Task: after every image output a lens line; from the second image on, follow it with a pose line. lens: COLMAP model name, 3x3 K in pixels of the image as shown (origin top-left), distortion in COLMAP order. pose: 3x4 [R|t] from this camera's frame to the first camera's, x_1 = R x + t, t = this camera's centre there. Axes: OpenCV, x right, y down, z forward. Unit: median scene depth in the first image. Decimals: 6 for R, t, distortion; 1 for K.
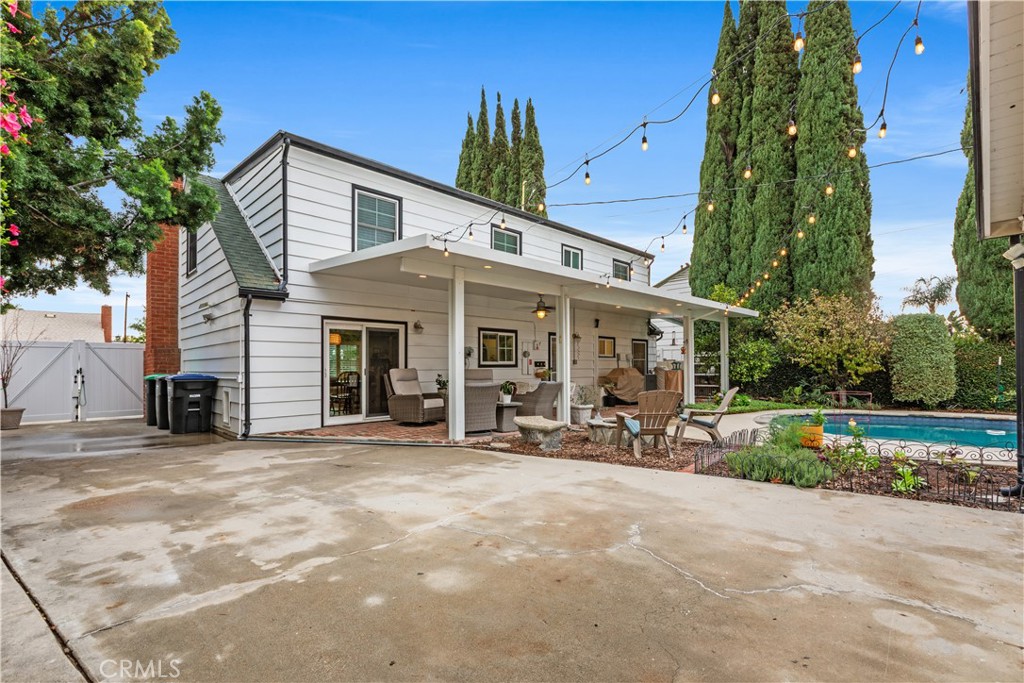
lens RADIAL K [[462.0, 0, 517.9], [0, 462.0, 357.6], [0, 0, 1]] dist [0.004035, -0.002160]
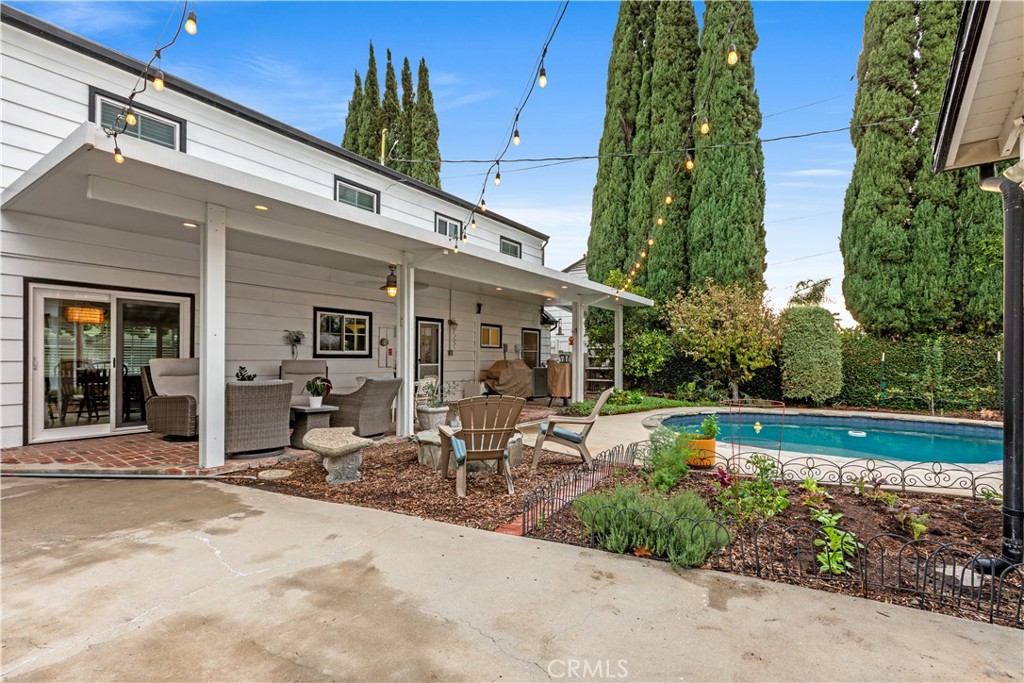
lens RADIAL K [[462.0, 0, 510.4], [0, 462.0, 352.2], [0, 0, 1]] dist [0.004035, -0.002160]
pose [[0.986507, 0.012809, 0.163215, 0.102790], [-0.013998, 0.999883, 0.006136, 0.002131], [-0.163117, -0.008338, 0.986572, 0.156666]]
